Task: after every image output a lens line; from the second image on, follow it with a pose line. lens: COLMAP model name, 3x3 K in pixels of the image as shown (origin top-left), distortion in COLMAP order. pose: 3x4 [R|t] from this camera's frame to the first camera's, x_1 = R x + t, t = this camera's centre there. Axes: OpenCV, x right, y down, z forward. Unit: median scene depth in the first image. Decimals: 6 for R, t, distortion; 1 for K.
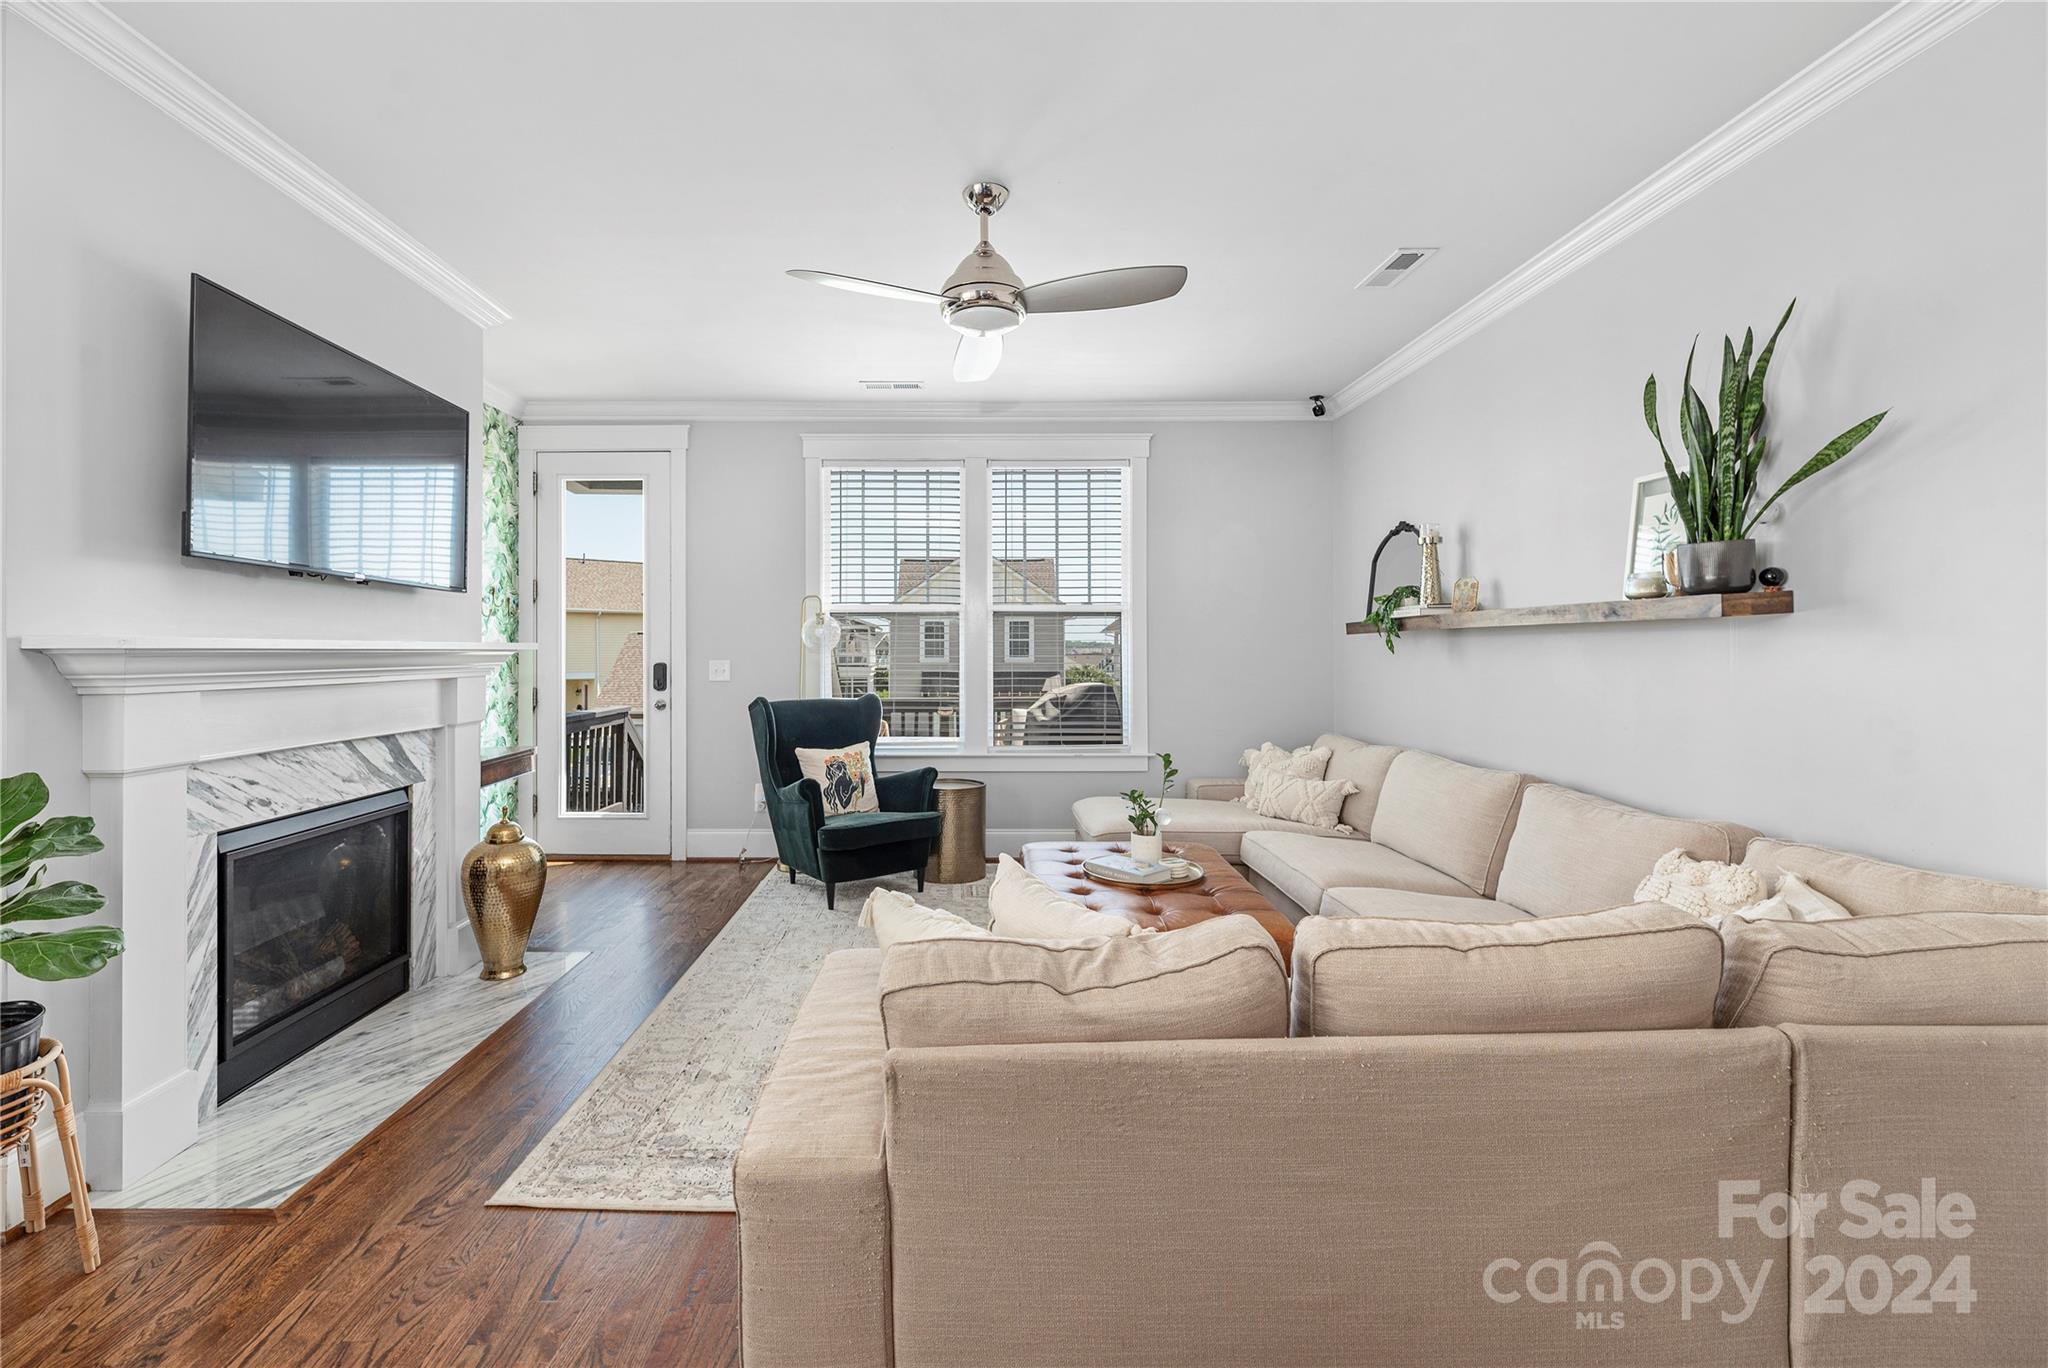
lens RADIAL K [[832.1, 0, 1013.0], [0, 832.1, 651.5], [0, 0, 1]] dist [-0.003992, -0.000326]
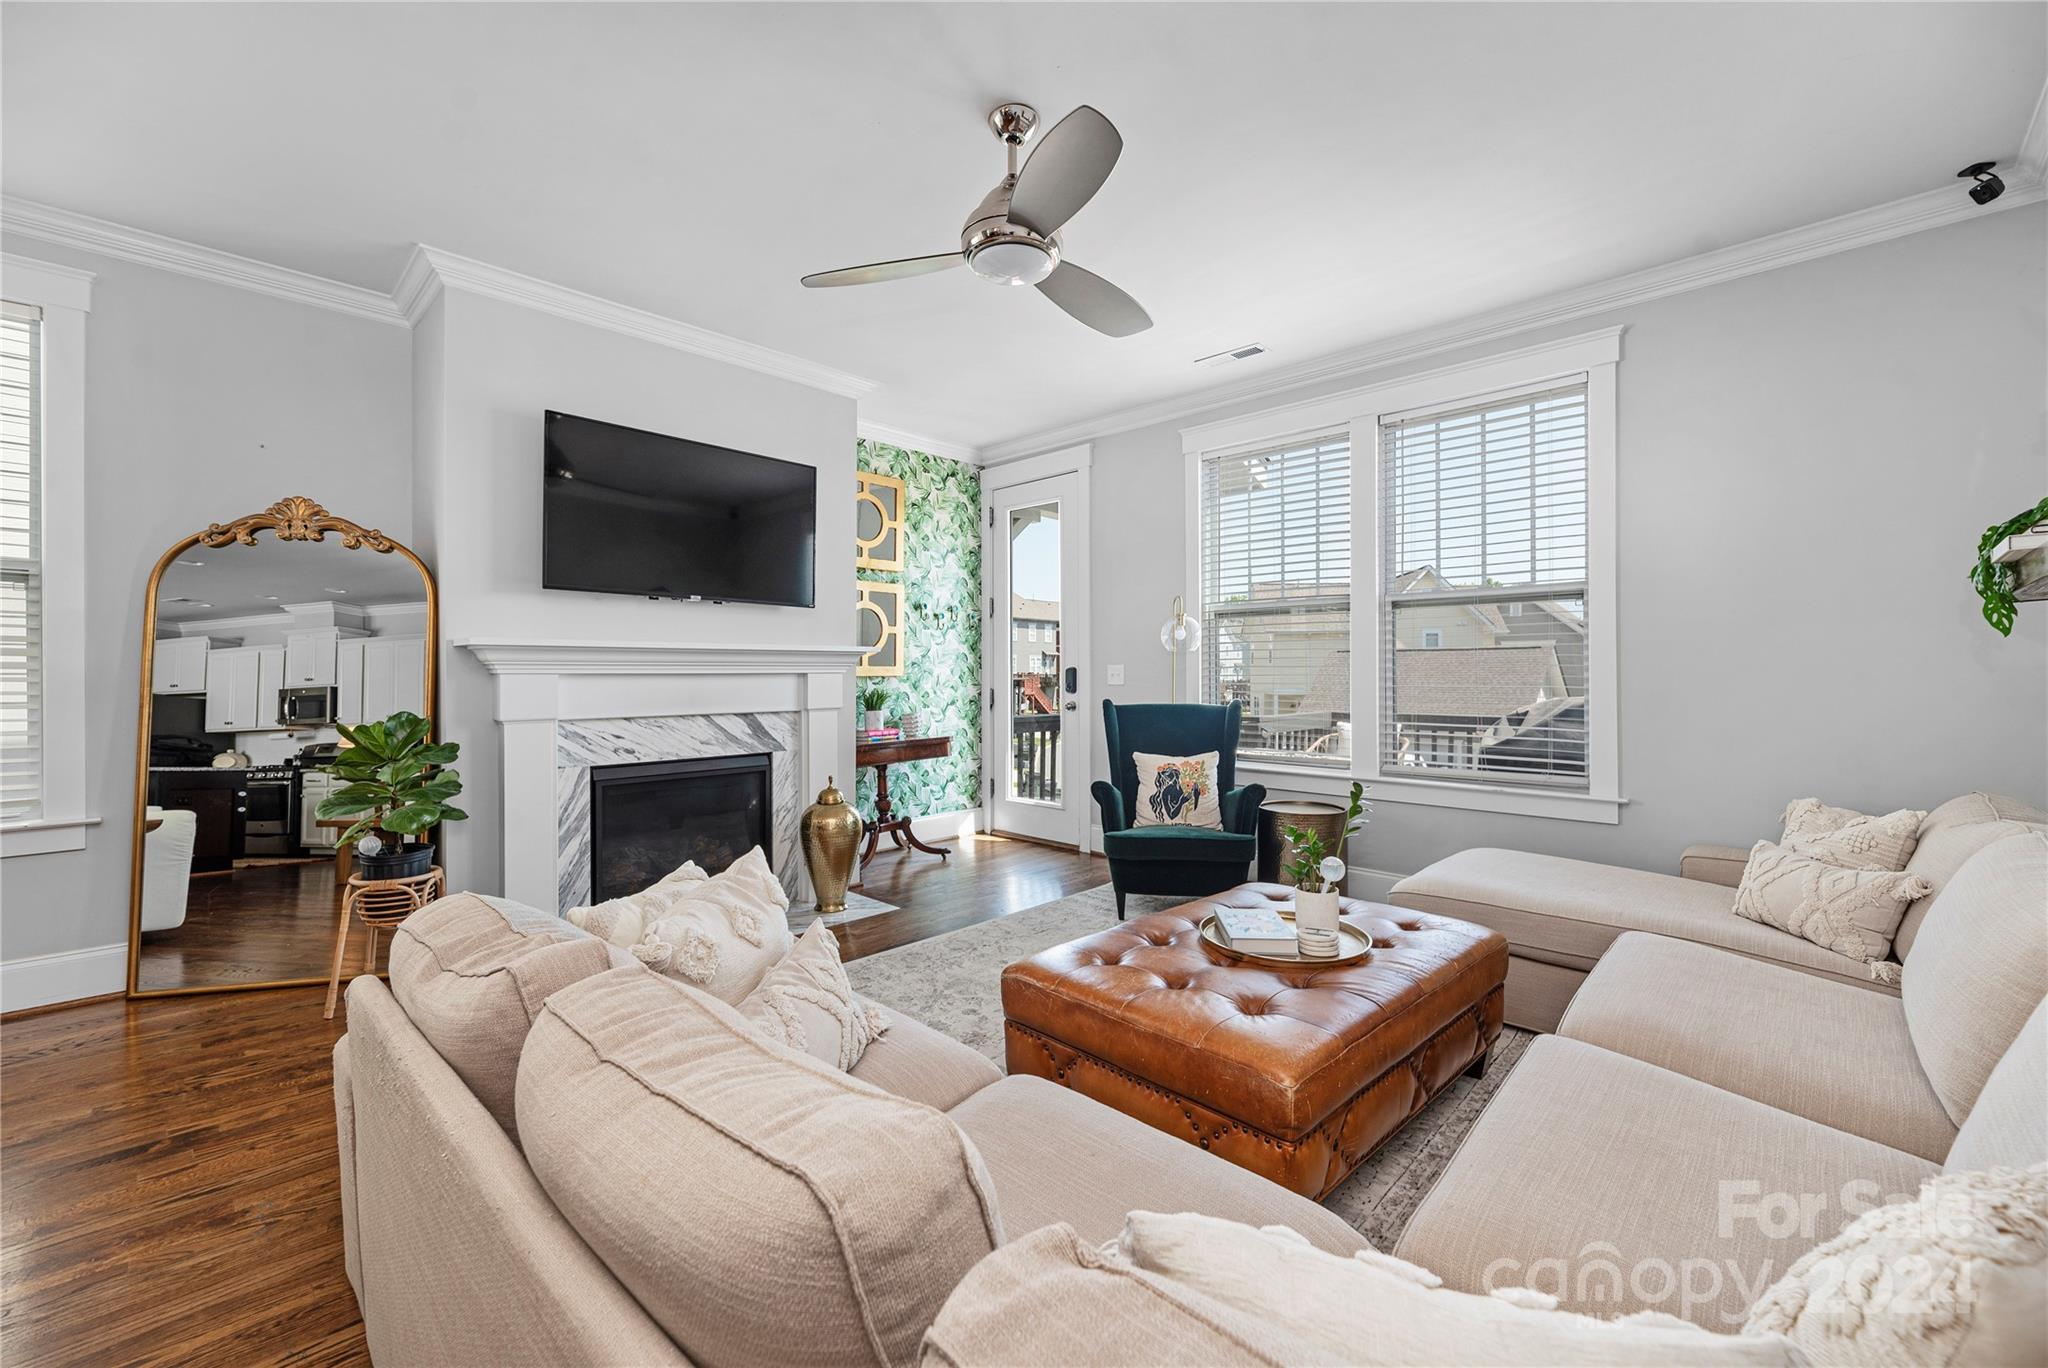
lens RADIAL K [[832.1, 0, 1039.5], [0, 832.1, 668.8], [0, 0, 1]] dist [-0.003992, -0.000326]
pose [[0.719354, -0.004212, -0.694631, 0.342929], [0.004053, 0.999990, -0.001866, 0.019789], [0.694632, -0.001473, 0.719364, 0.219568]]
